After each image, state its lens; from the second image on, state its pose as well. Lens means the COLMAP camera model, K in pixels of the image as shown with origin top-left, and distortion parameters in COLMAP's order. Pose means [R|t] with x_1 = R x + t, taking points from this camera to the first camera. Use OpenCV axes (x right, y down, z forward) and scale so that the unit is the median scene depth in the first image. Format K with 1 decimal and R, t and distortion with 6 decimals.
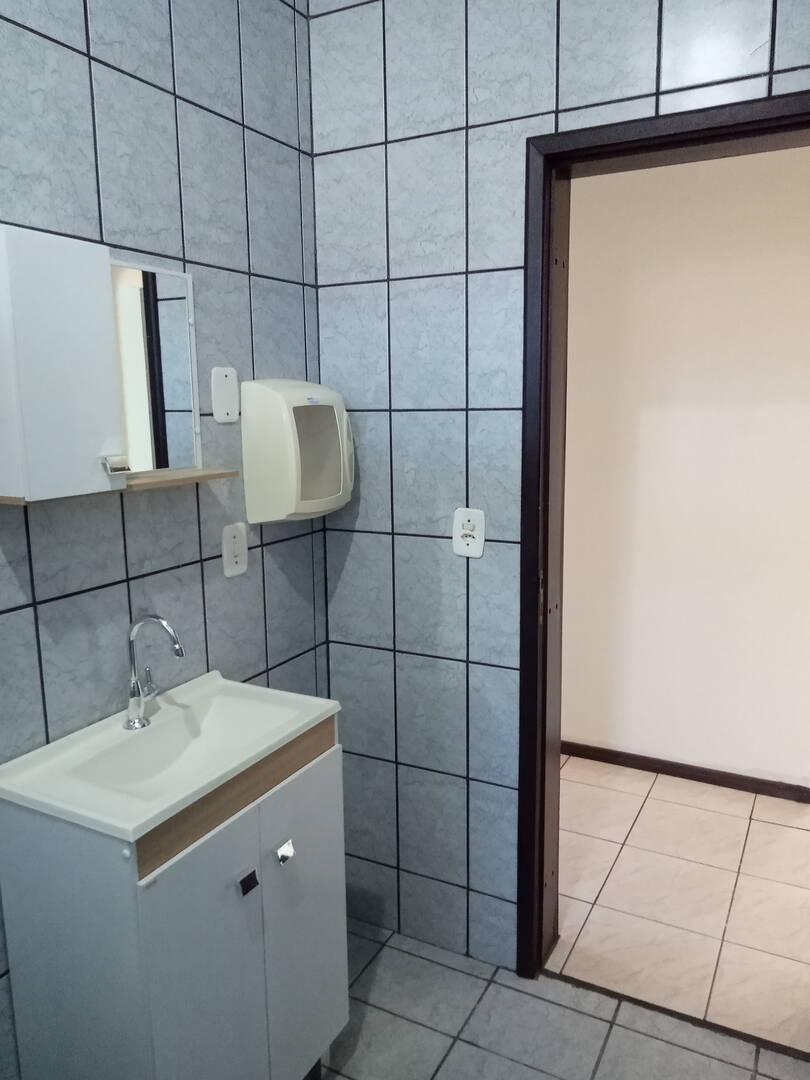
lens RADIAL K [[808.8, 0, 405.6], [0, 808.8, 540.2], [0, 0, 1]] dist [0.009327, -0.009385]
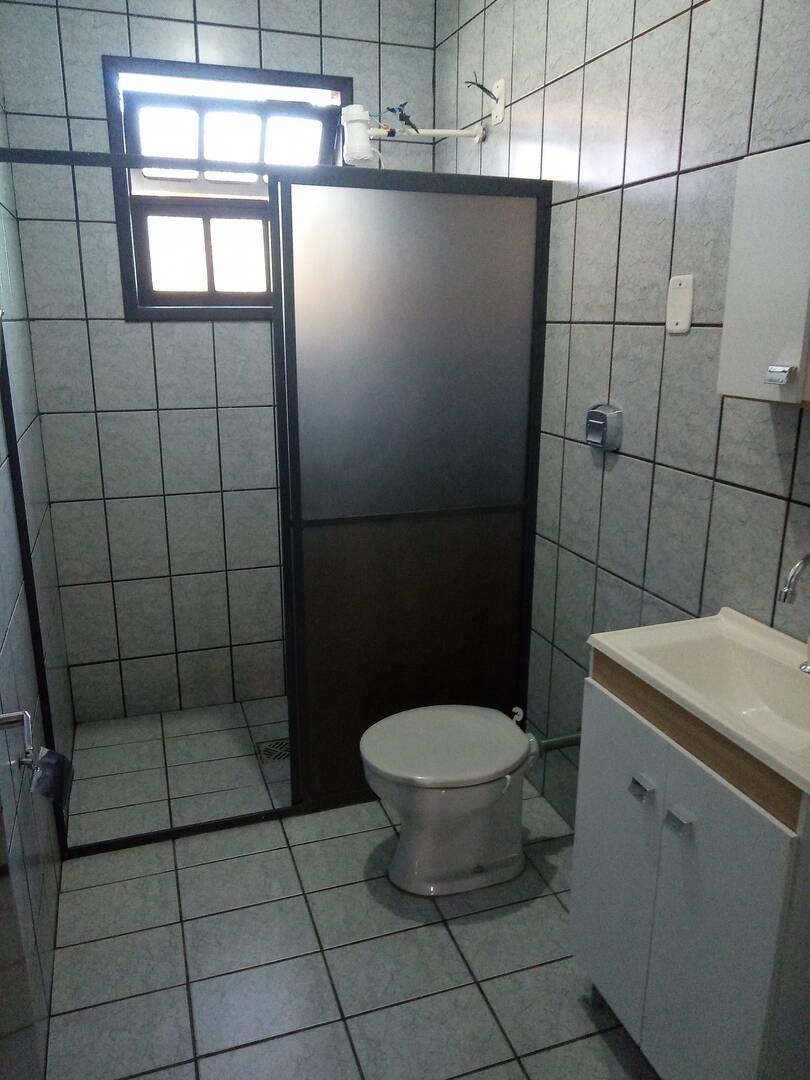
lens RADIAL K [[808.8, 0, 403.6], [0, 808.8, 540.8], [0, 0, 1]] dist [0.009327, -0.009385]
pose [[-0.680439, 0.208737, -0.702447, 0.676527], [-0.109573, 0.918816, 0.379172, -0.228928], [0.724566, 0.334973, -0.602326, 1.316620]]
